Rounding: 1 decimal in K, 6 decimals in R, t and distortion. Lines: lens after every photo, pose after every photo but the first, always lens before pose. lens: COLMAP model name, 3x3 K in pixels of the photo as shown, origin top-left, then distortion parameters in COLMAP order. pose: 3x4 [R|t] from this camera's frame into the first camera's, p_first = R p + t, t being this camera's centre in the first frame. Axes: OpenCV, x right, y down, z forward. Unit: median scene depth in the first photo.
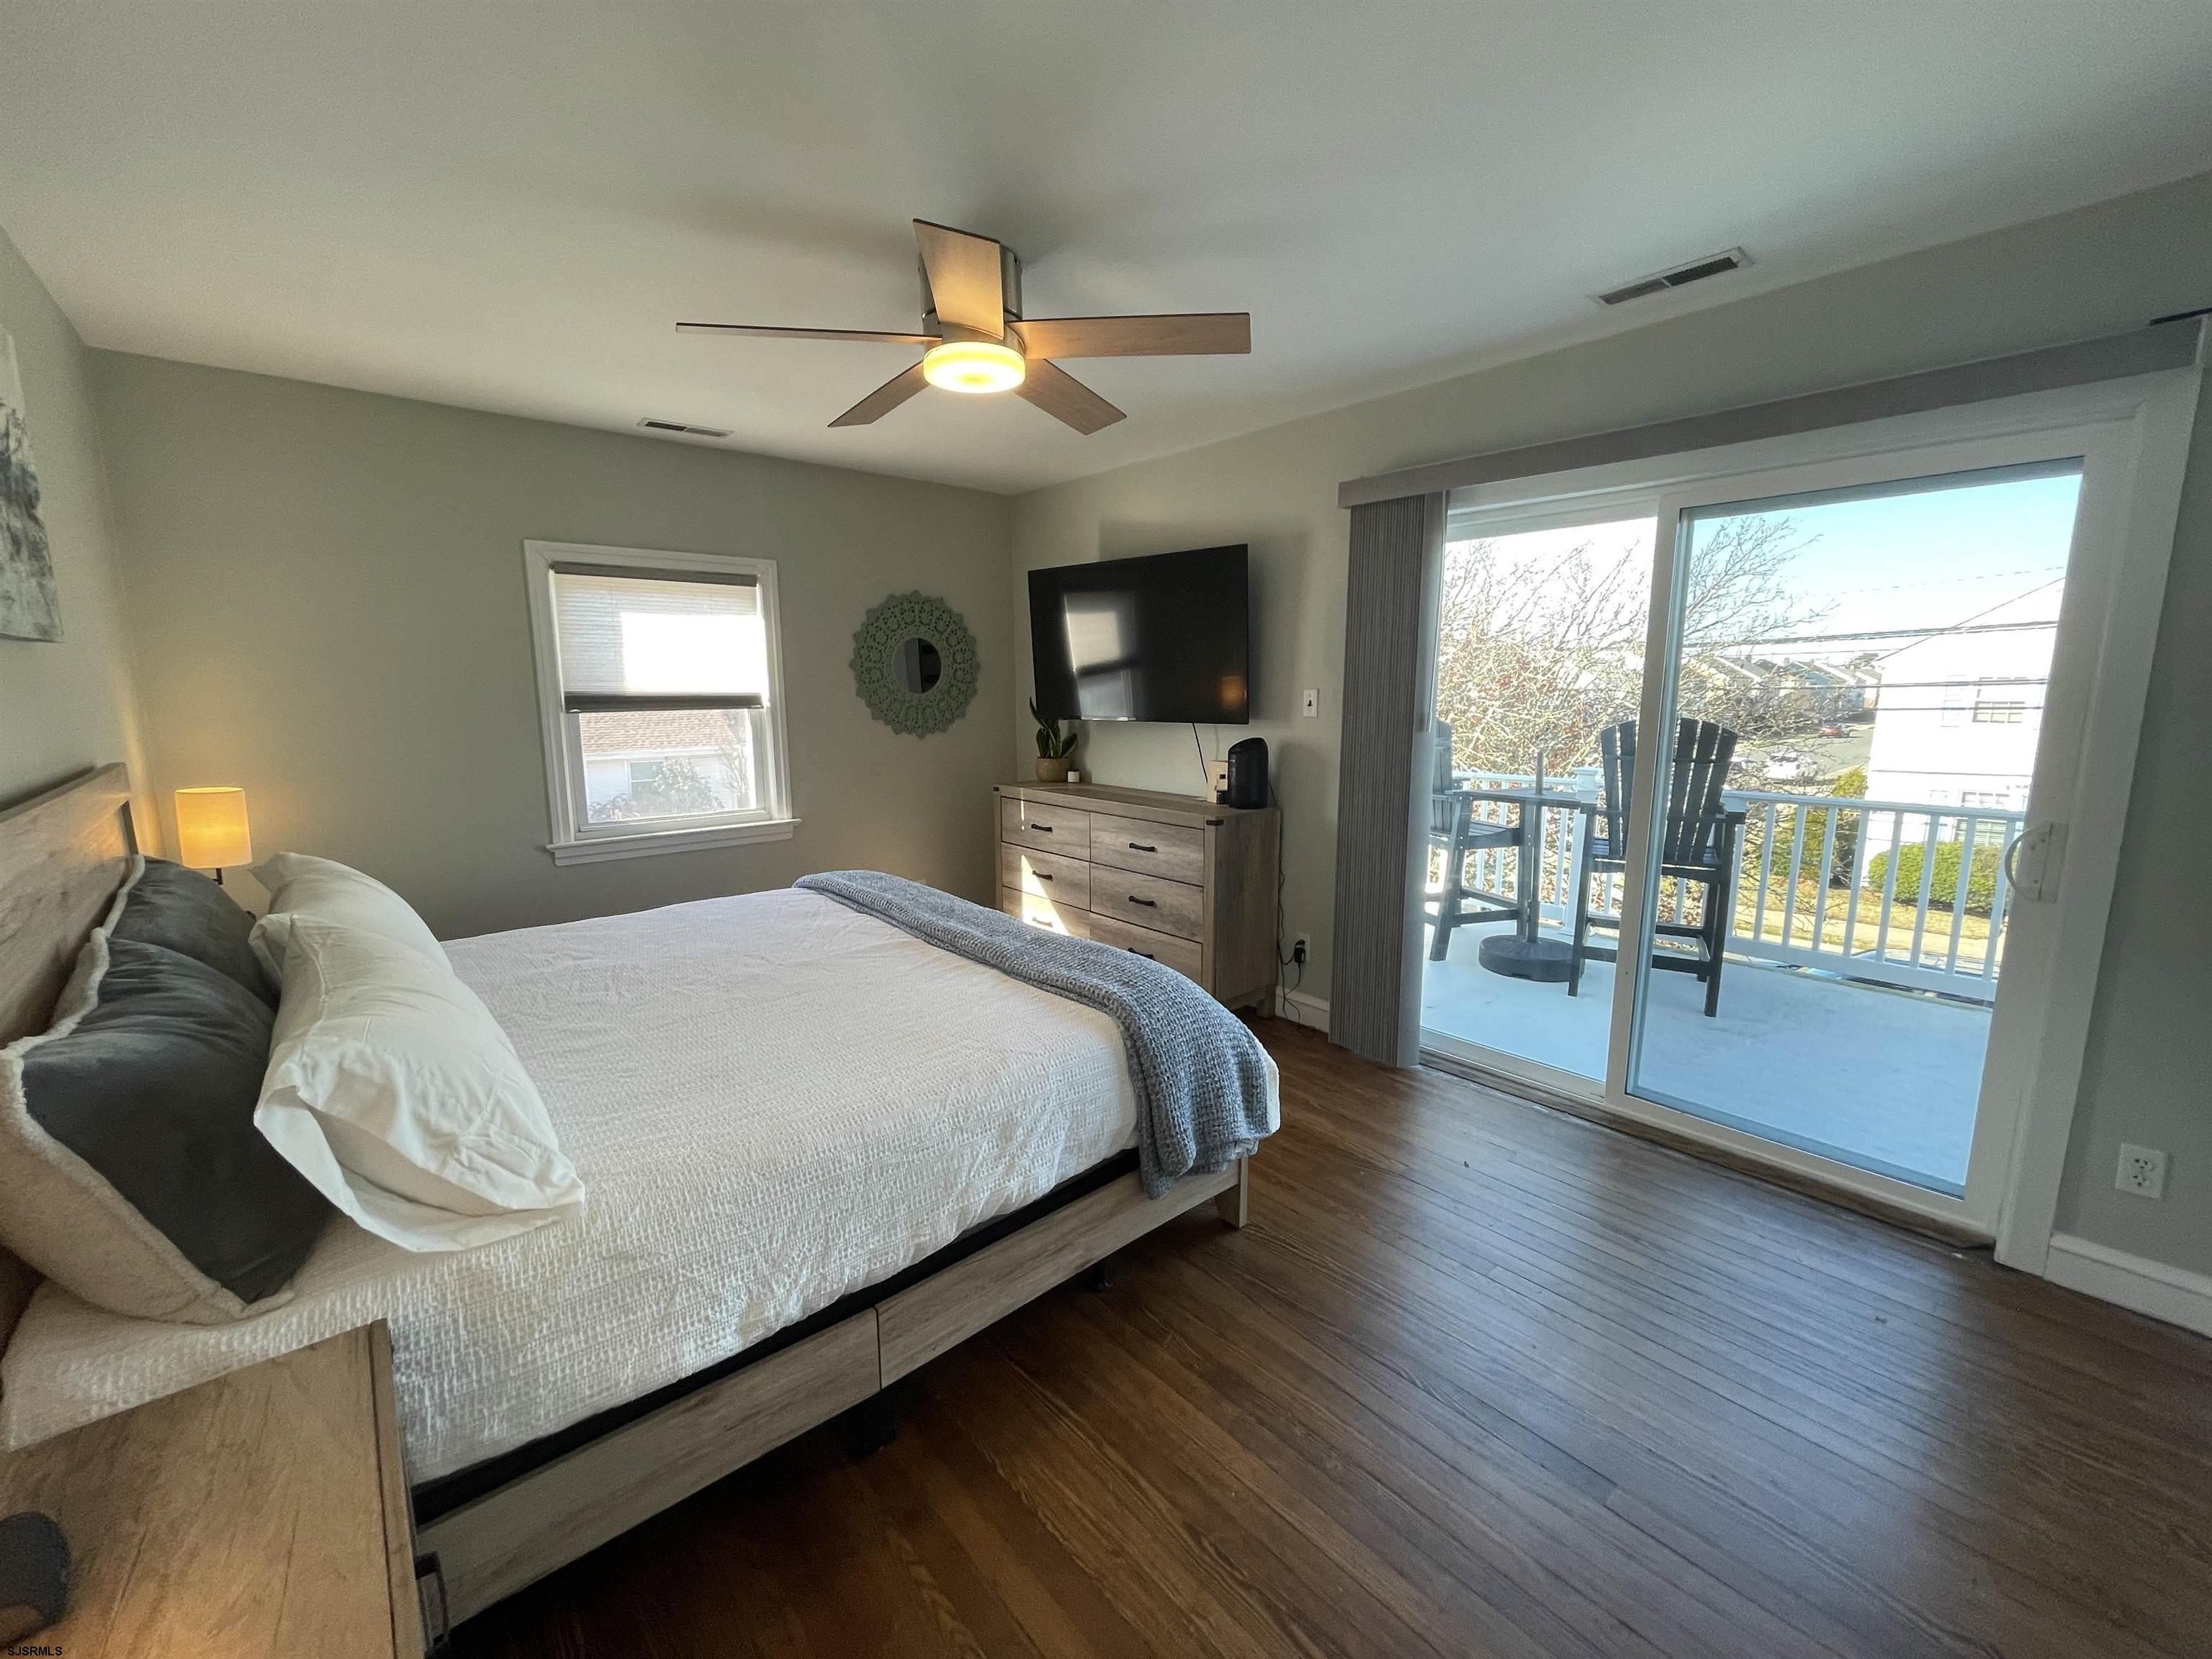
lens RADIAL K [[889.4, 0, 1104.2], [0, 889.4, 820.5], [0, 0, 1]] dist [-0.003449, 0.001868]
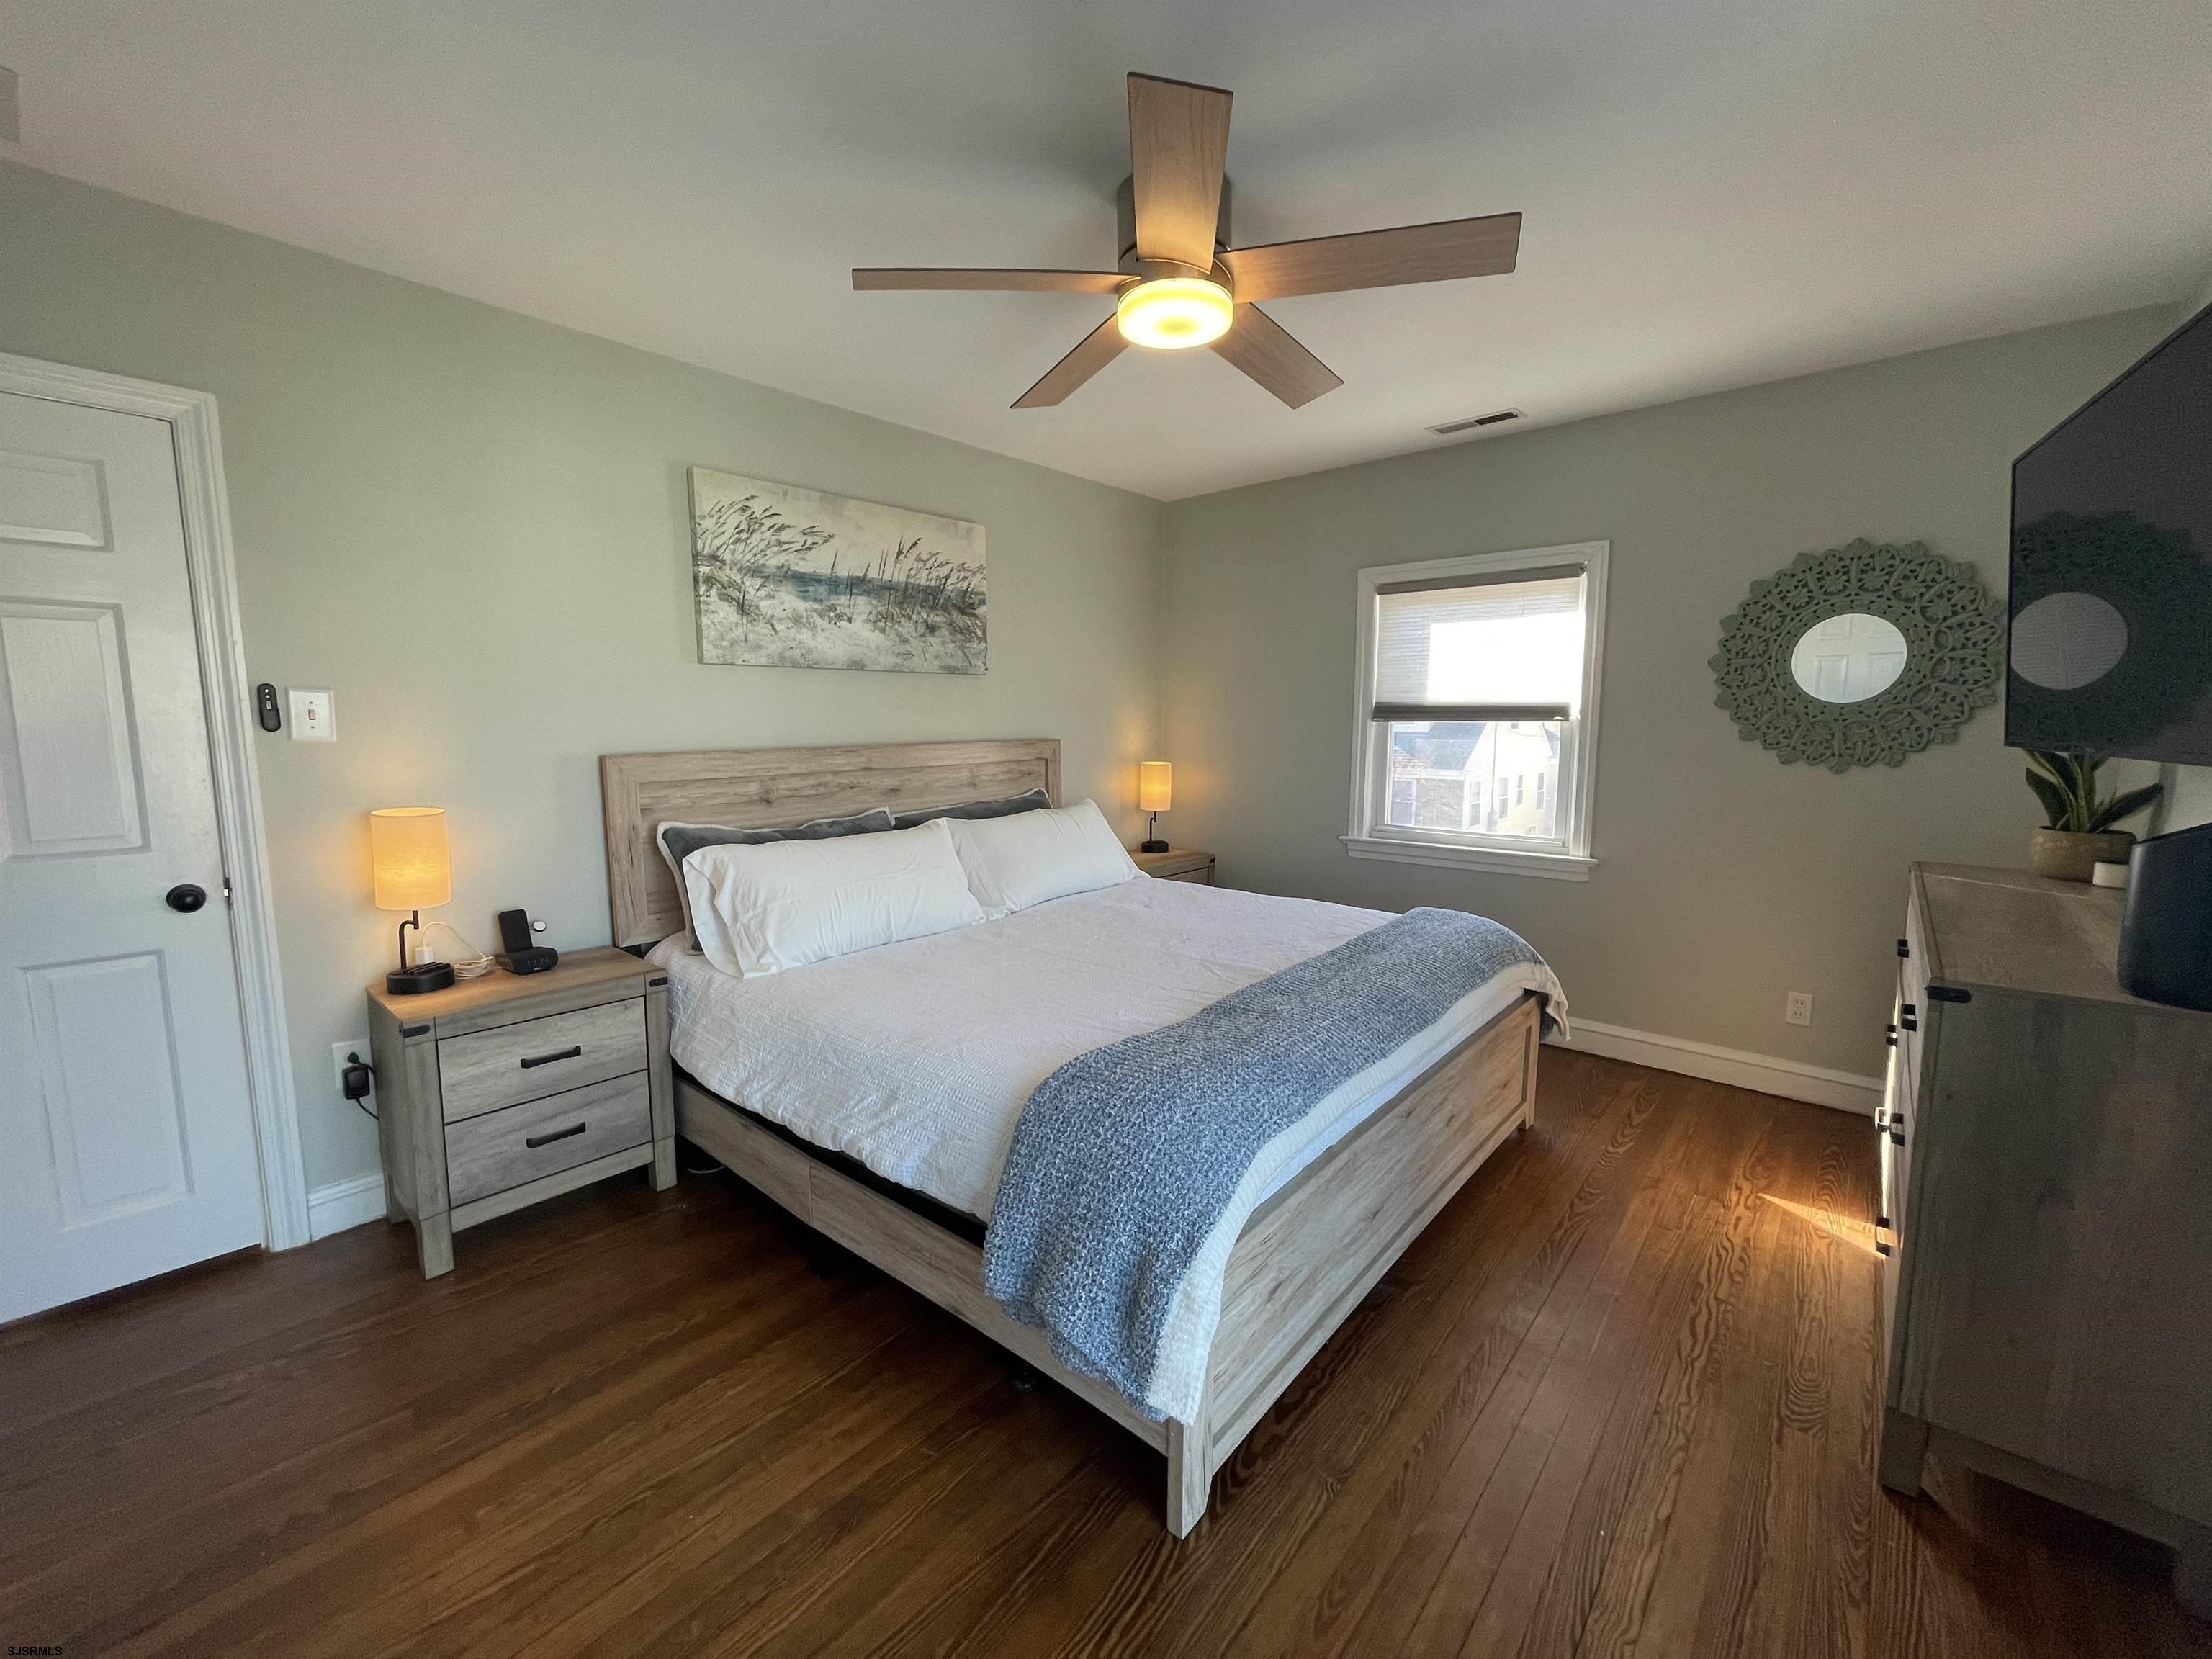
lens RADIAL K [[889.4, 0, 1098.0], [0, 889.4, 825.9], [0, 0, 1]] dist [-0.003449, 0.001868]
pose [[0.133440, 0.123326, -0.983354, 0.416566], [-0.148111, 0.983566, 0.103254, -0.051644], [0.979927, 0.131867, 0.149513, 0.473323]]
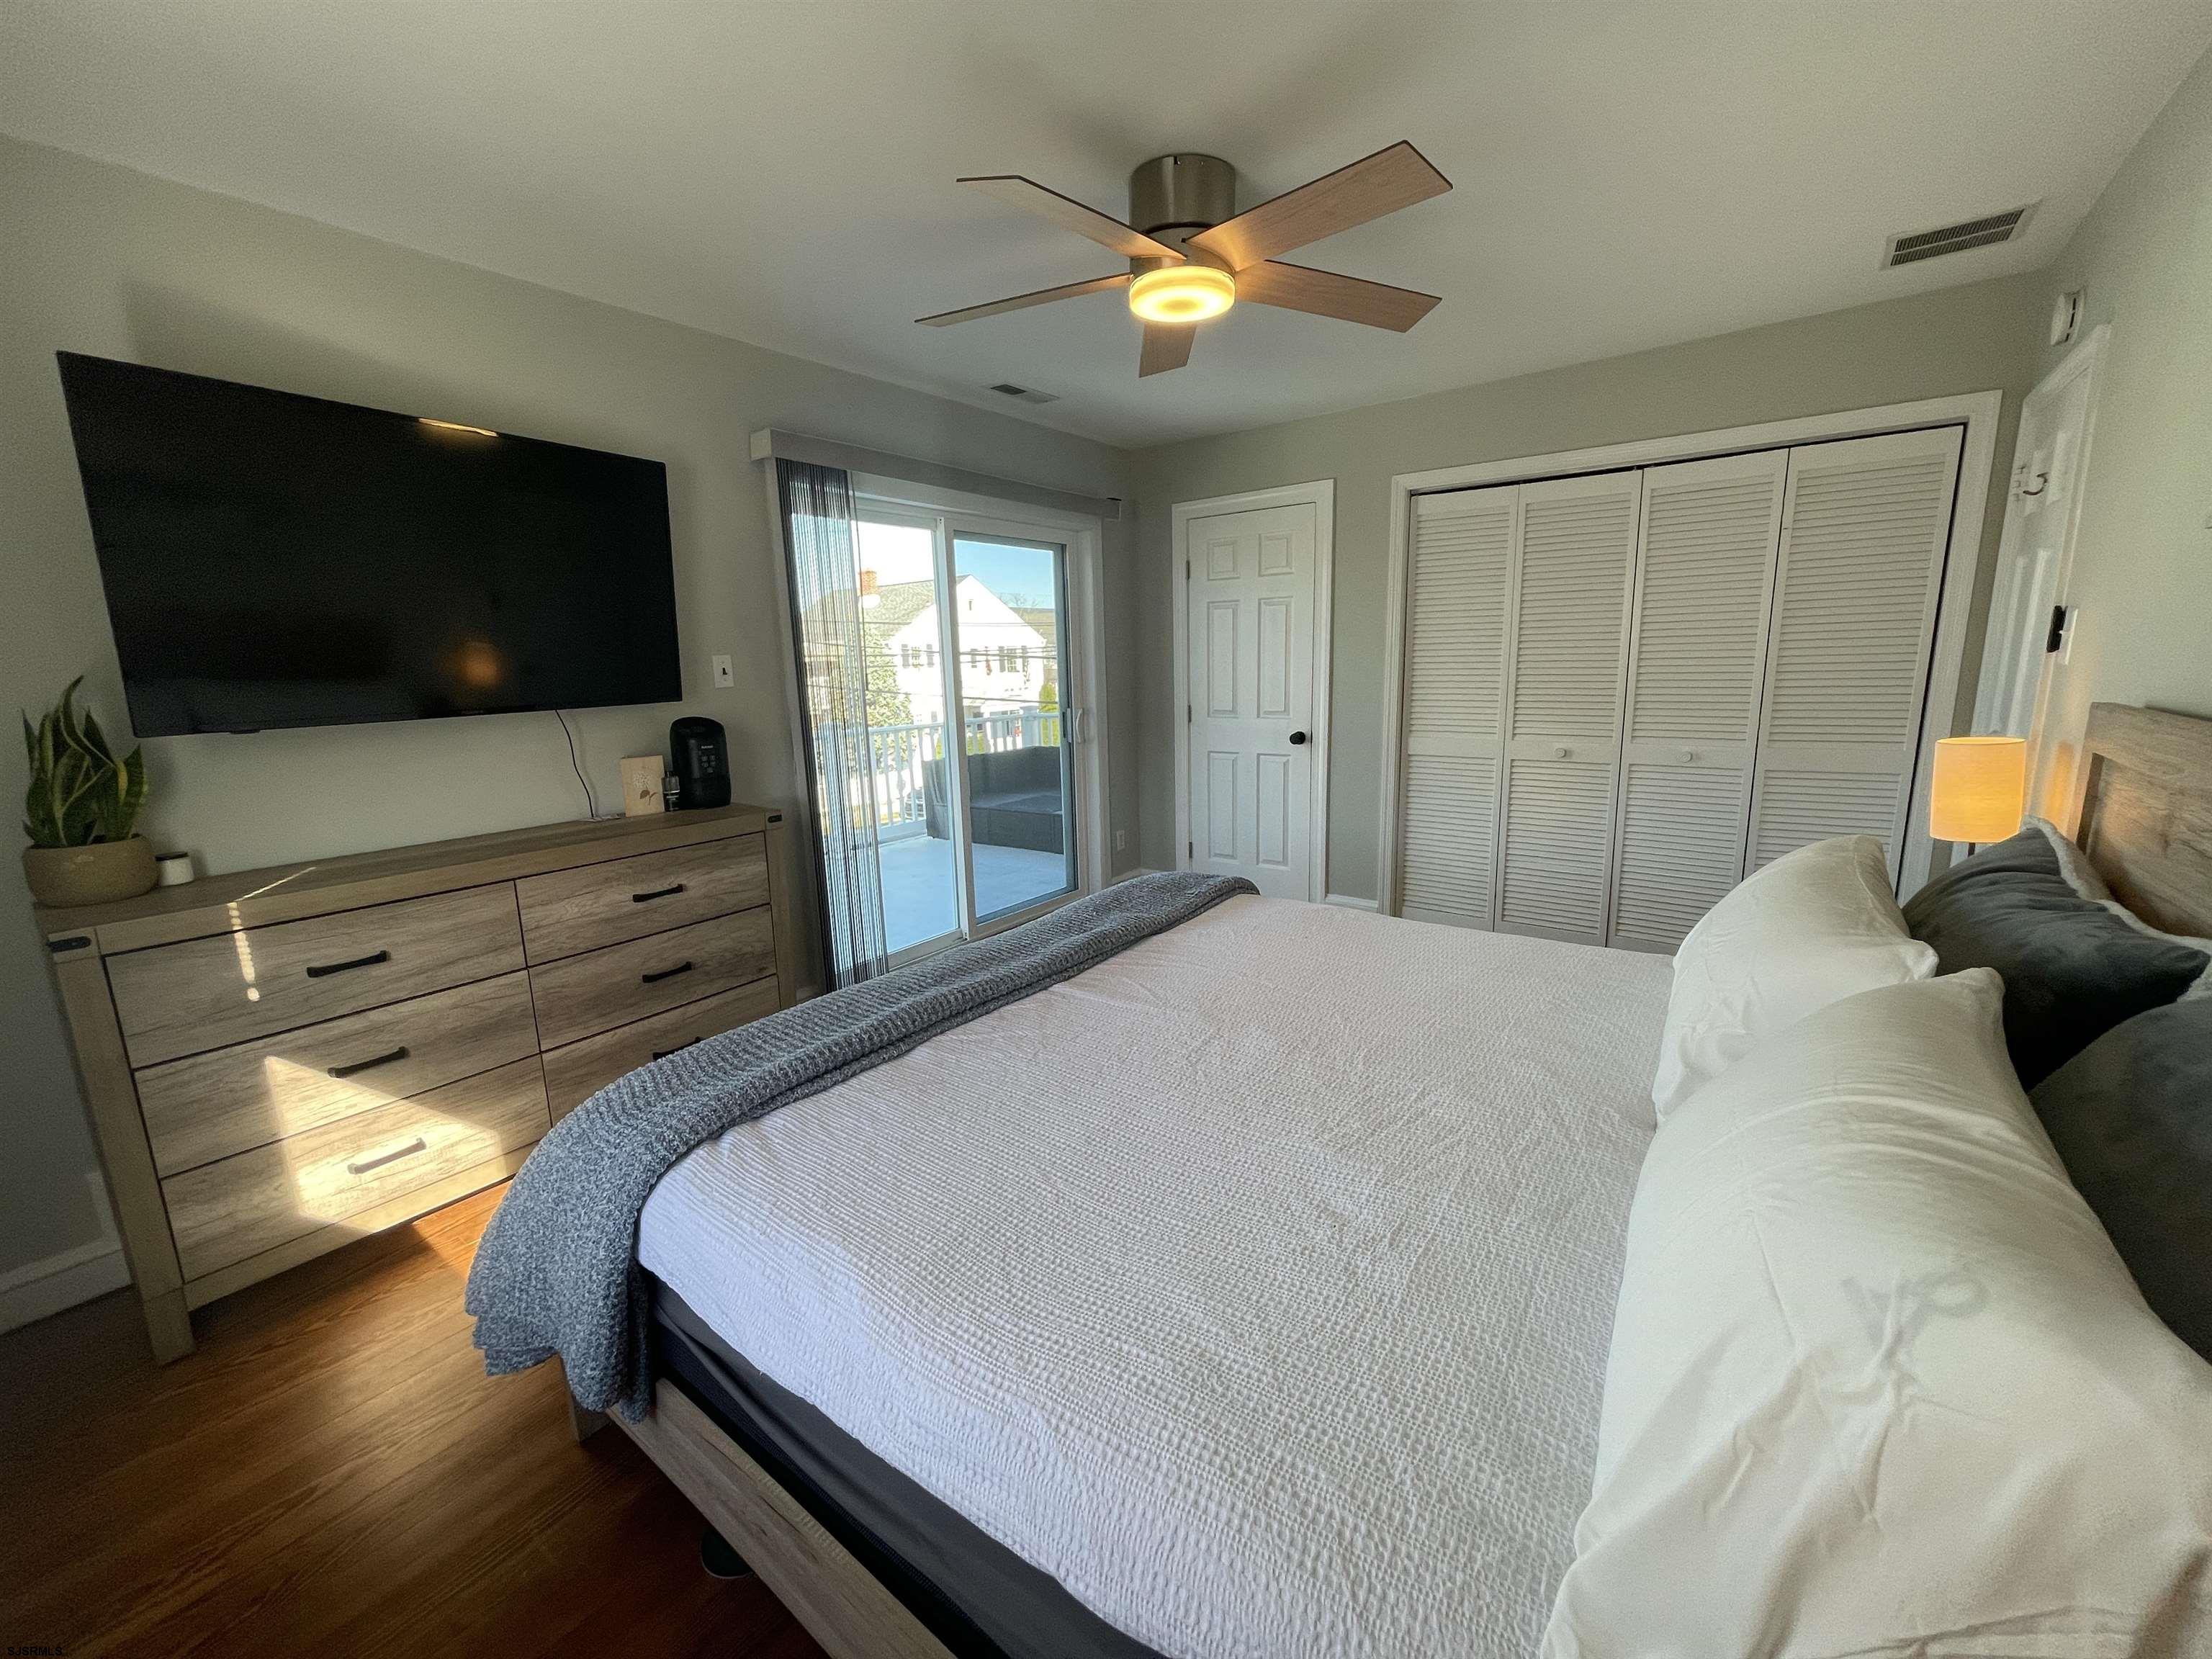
lens RADIAL K [[889.4, 0, 1096.4], [0, 889.4, 828.7], [0, 0, 1]] dist [-0.003449, 0.001868]
pose [[-0.205935, -0.179550, 0.961952, -0.625992], [0.174170, 0.960602, 0.216585, -0.098611], [-0.962941, 0.212146, -0.166549, 0.748270]]
